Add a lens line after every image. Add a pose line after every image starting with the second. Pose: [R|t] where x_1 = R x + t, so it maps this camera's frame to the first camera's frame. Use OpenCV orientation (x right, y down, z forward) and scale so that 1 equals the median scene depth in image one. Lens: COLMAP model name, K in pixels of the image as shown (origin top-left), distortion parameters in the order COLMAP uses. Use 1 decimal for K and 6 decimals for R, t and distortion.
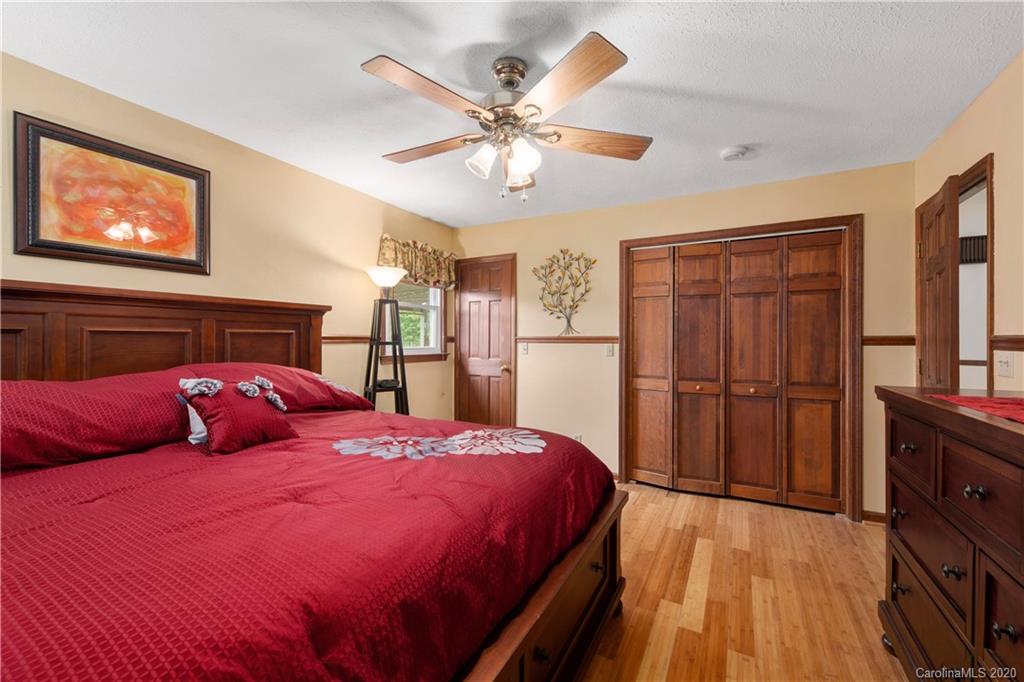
lens RADIAL K [[410.9, 0, 515.8], [0, 410.9, 340.9], [0, 0, 1]] dist [-0.000357, -0.000014]
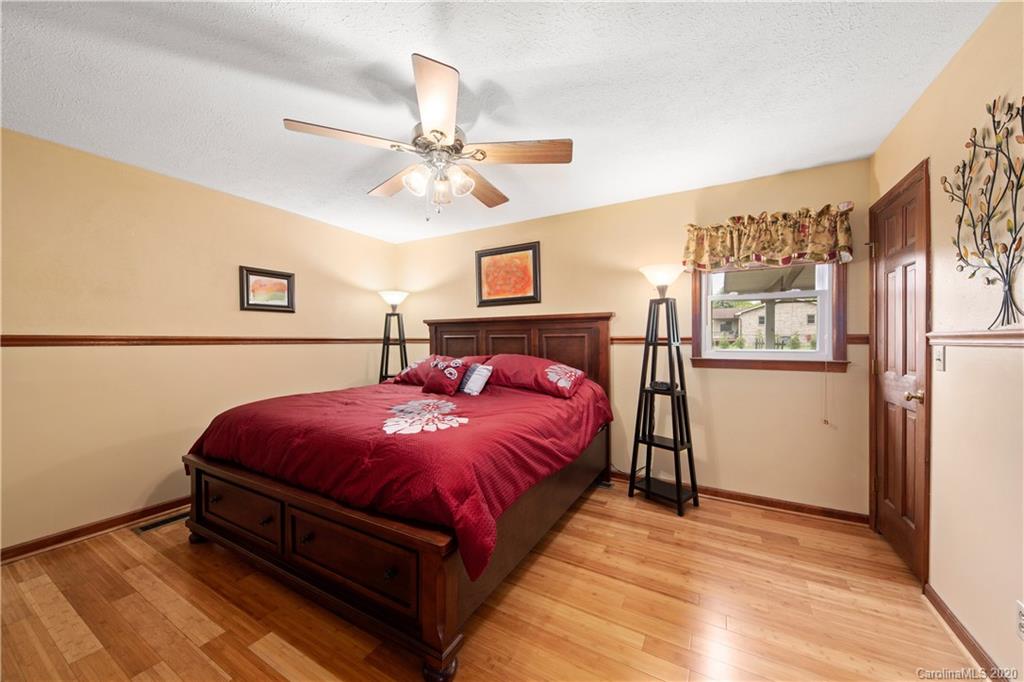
lens RADIAL K [[374.5, 0, 513.5], [0, 374.5, 342.9], [0, 0, 1]] dist [-0.003711, -0.003051]
pose [[-0.025109, 0.001853, -0.999683, 0.568088], [0.000286, 0.999998, 0.001846, 0.001084], [0.999685, -0.000240, -0.025110, 0.672264]]
